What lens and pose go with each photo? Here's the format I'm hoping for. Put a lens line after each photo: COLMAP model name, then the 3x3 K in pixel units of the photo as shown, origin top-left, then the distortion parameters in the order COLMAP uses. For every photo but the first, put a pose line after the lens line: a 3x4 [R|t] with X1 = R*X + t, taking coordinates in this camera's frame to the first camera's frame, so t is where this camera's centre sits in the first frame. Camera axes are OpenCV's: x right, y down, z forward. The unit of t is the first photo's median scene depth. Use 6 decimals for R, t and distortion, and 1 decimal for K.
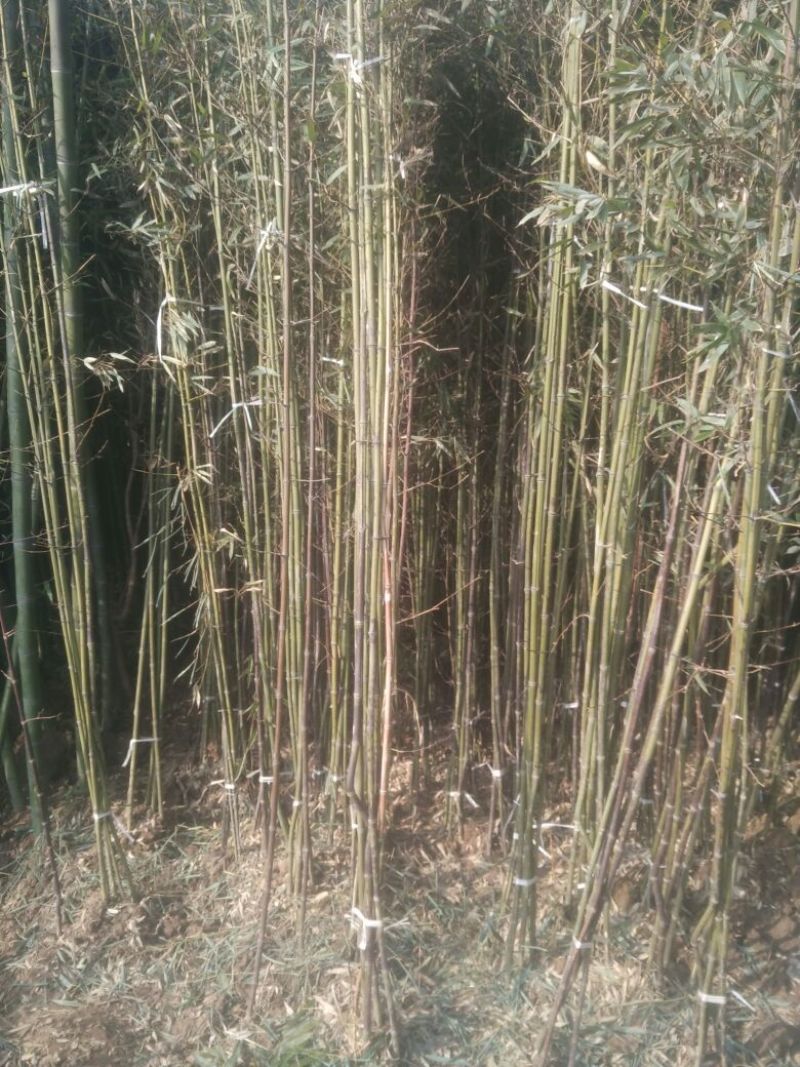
lens RADIAL K [[882.2, 0, 400.0], [0, 882.2, 533.5], [0, 0, 1]] dist [0.058272, -0.086799]
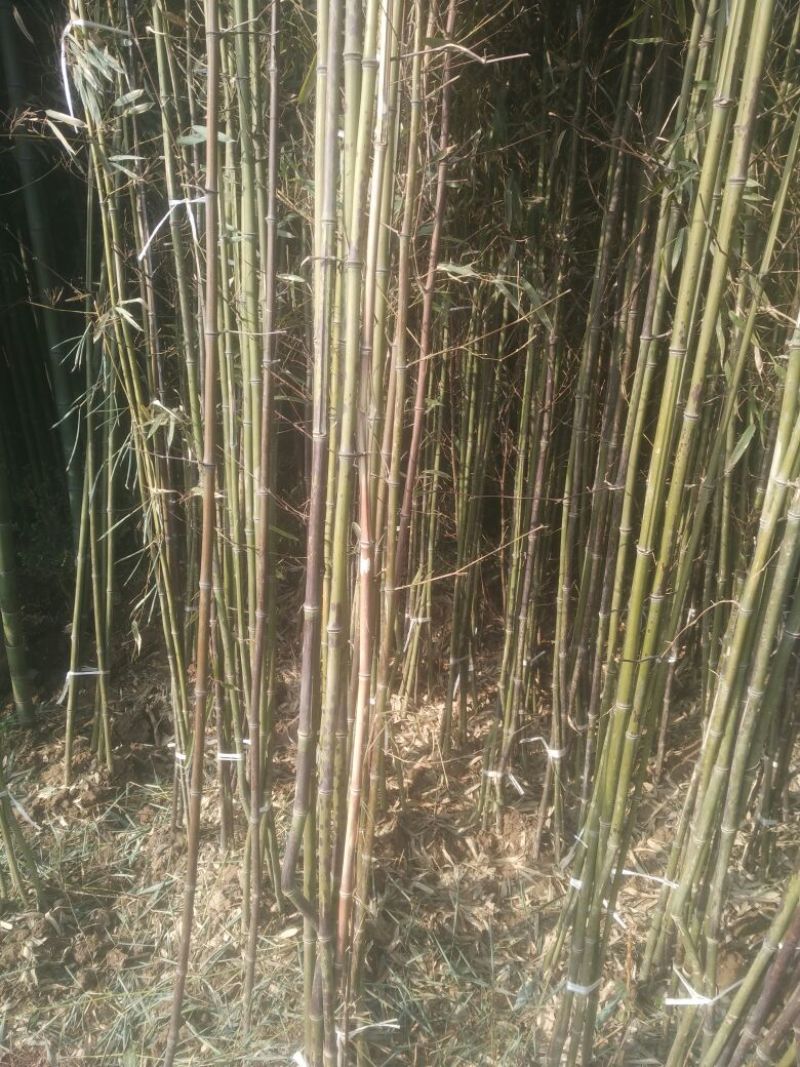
lens RADIAL K [[882.2, 0, 400.0], [0, 882.2, 533.5], [0, 0, 1]] dist [0.058272, -0.086799]
pose [[0.995130, 0.057211, -0.080273, 0.032723], [-0.042742, 0.984238, 0.171608, -0.025637], [0.088826, -0.167341, 0.981889, 0.317305]]
